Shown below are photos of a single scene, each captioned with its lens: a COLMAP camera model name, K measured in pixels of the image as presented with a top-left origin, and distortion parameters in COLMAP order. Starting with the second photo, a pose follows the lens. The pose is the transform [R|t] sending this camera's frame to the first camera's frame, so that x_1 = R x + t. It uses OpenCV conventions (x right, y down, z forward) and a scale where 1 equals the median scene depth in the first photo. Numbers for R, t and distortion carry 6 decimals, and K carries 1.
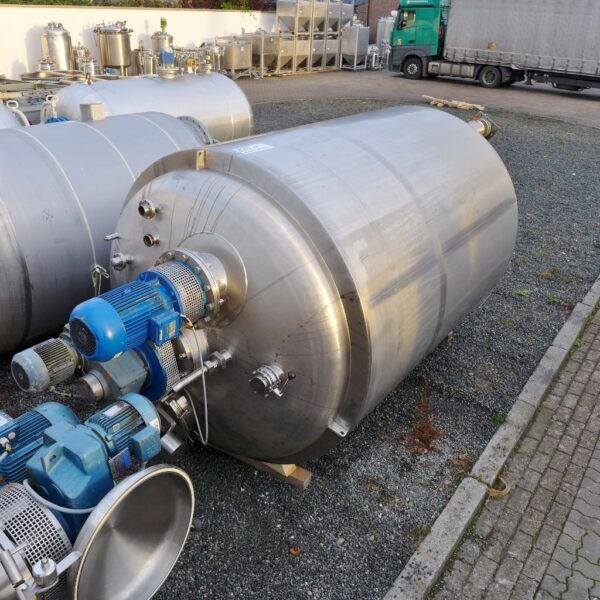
lens RADIAL K [[580.3, 0, 299.4], [0, 580.3, 298.3], [0, 0, 1]] dist [-0.047088, 0.013580]
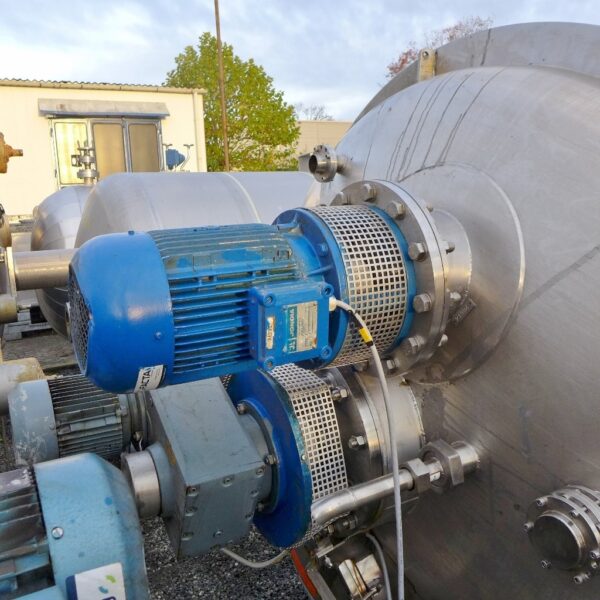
lens RADIAL K [[579.2, 0, 291.4], [0, 579.2, 297.1], [0, 0, 1]] dist [-0.053493, -0.001626]
pose [[0.896561, -0.017759, -0.442563, -0.059726], [-0.115650, 0.955147, -0.272615, 0.120983], [0.427554, 0.295599, 0.854294, 0.605983]]
